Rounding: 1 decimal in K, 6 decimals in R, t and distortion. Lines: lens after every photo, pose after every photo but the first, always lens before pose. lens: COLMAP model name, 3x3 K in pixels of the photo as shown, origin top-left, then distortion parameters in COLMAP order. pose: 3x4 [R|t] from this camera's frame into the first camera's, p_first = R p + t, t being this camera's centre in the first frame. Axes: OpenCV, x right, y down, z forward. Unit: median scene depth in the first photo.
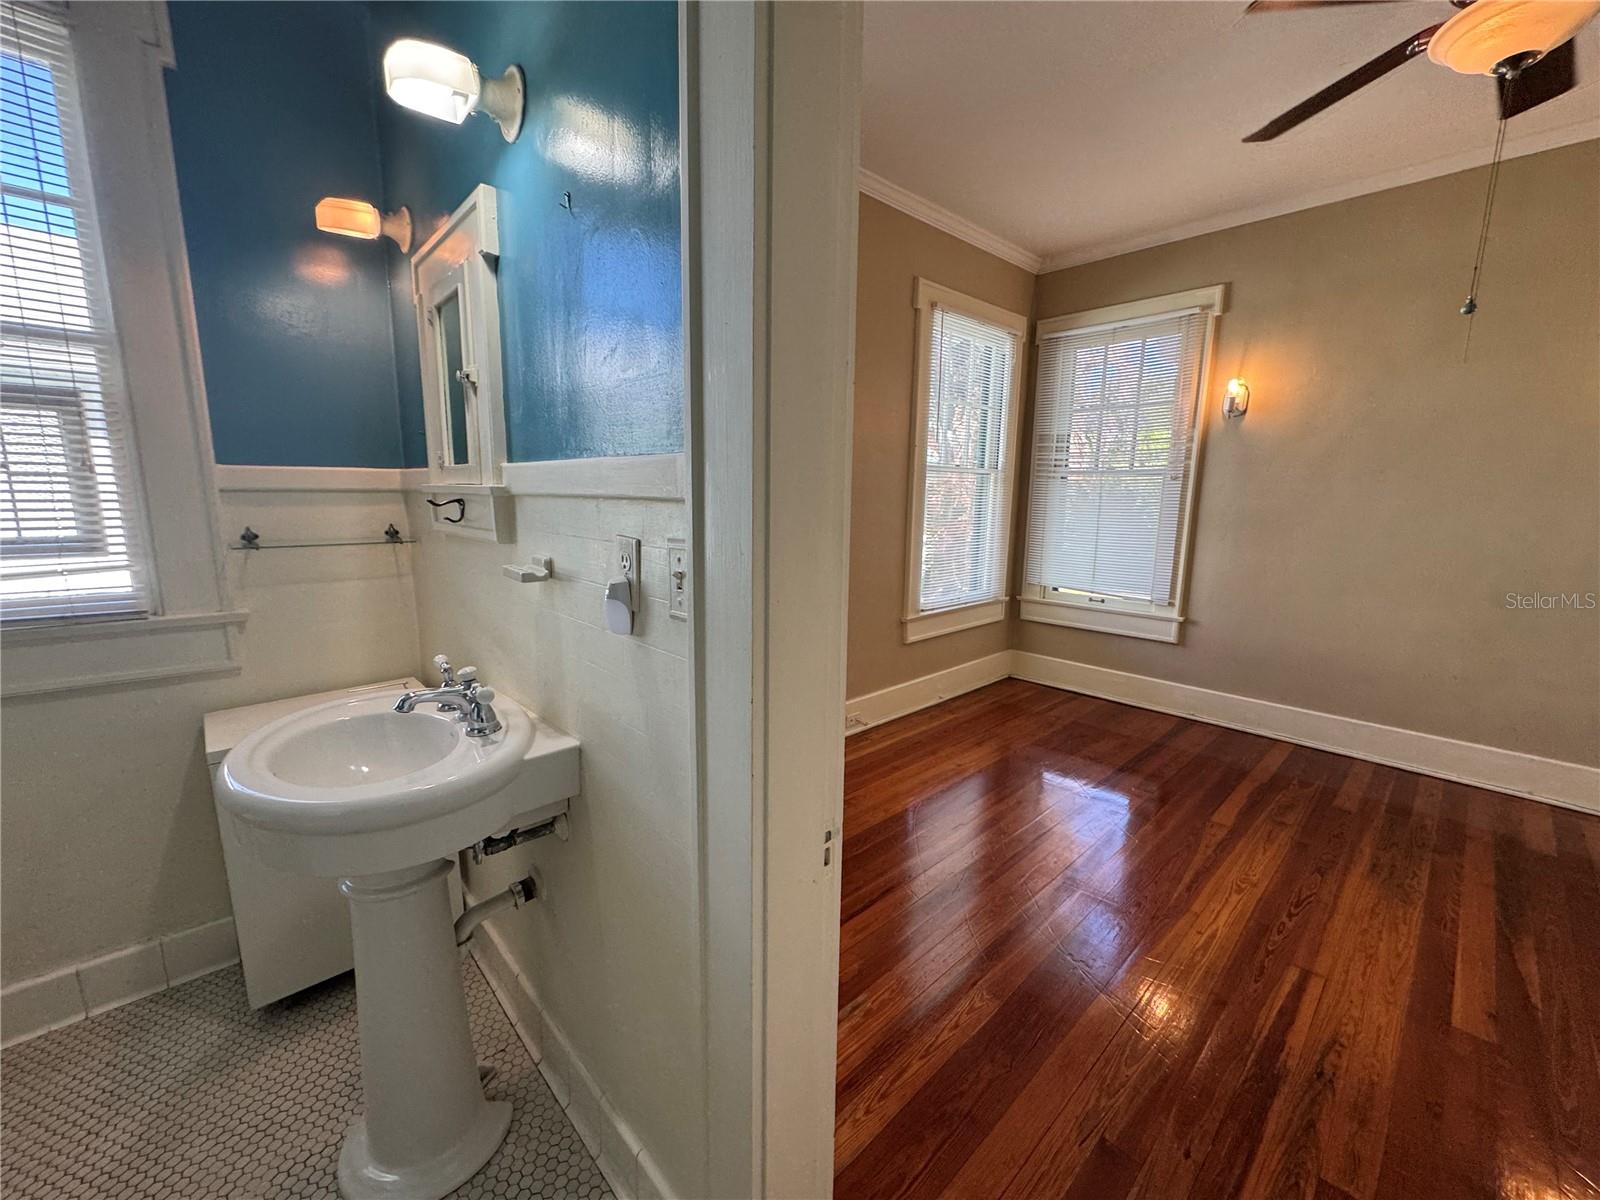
lens RADIAL K [[641.4, 0, 800.4], [0, 641.4, 599.0], [0, 0, 1]] dist [-0.001352, -0.000163]
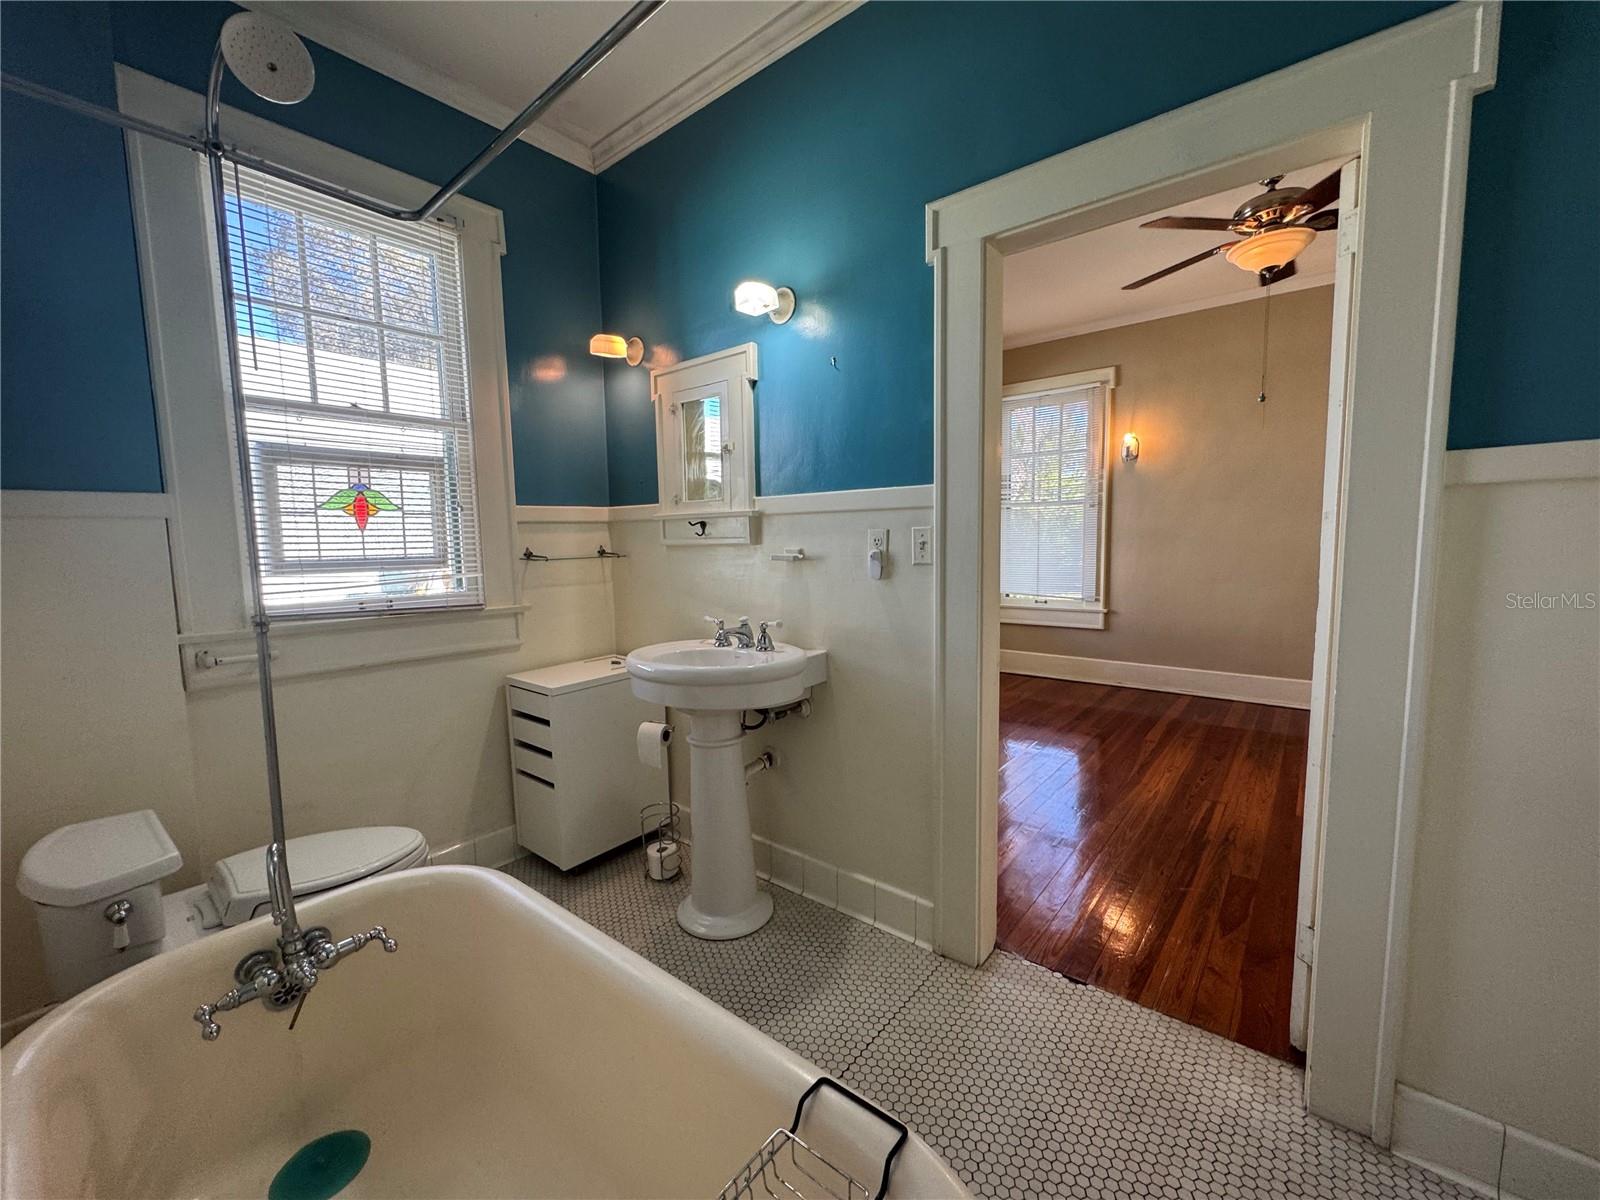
lens RADIAL K [[644.4, 0, 799.6], [0, 644.4, 596.7], [0, 0, 1]] dist [-0.000714, 0.000000]
pose [[0.990699, -0.043469, 0.128939, -0.431355], [0.052701, 0.996219, -0.069073, 0.130976], [-0.125448, 0.075226, 0.989244, -0.511119]]
